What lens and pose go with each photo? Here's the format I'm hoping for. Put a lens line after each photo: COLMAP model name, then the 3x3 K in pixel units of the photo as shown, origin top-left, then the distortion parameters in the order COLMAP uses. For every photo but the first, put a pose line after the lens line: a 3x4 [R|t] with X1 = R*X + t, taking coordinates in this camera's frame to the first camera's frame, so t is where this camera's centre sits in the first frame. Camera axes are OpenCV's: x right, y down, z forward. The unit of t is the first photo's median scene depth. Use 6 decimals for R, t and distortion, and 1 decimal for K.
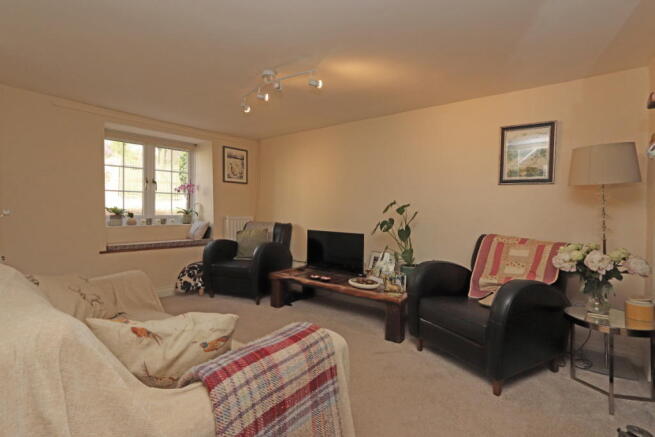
lens RADIAL K [[307.1, 0, 321.0], [0, 307.1, 213.2], [0, 0, 1]] dist [-0.002690, -0.000227]
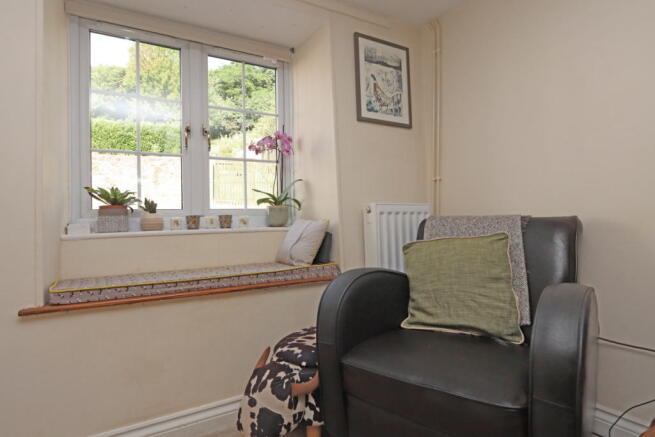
lens RADIAL K [[386.2, 0, 327.5], [0, 386.2, 218.5], [0, 0, 1]] dist [0.000896, 0.000102]
pose [[0.946408, -0.029719, -0.321605, -0.208147], [0.028386, 0.999558, -0.008833, 0.030576], [0.321725, -0.000770, 0.946833, 0.538508]]
